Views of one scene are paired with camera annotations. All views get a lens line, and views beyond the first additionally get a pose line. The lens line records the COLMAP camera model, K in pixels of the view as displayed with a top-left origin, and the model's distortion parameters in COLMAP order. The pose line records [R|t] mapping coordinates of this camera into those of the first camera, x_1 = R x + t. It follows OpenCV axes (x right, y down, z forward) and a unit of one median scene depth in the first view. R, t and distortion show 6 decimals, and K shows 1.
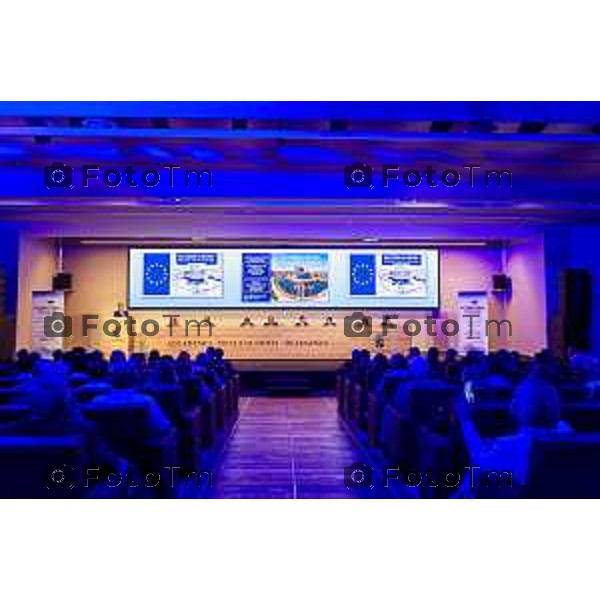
lens RADIAL K [[430.1, 0, 296.5], [0, 430.1, 301.4], [0, 0, 1]] dist [-0.002886, 0.001419]
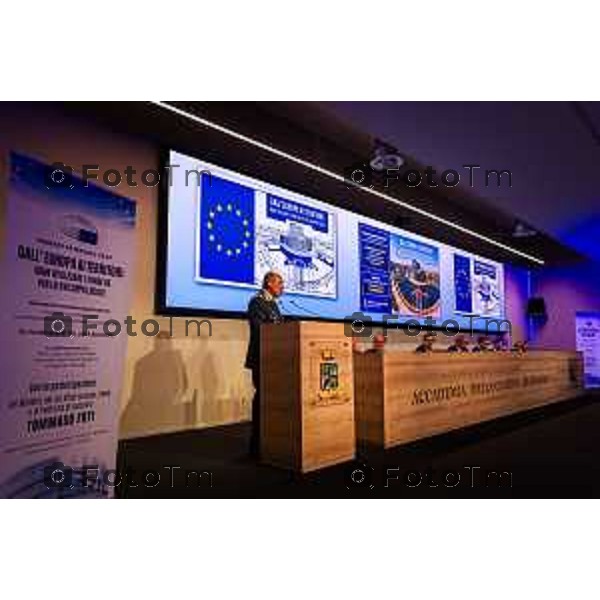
lens RADIAL K [[430.1, 0, 268.6], [0, 430.1, 317.7], [0, 0, 1]] dist [-0.002886, 0.001419]
pose [[0.749705, 0.051467, 0.659768, -0.565830], [-0.006678, 0.997509, -0.070225, 0.048009], [-0.661738, 0.048243, 0.748181, 0.676824]]
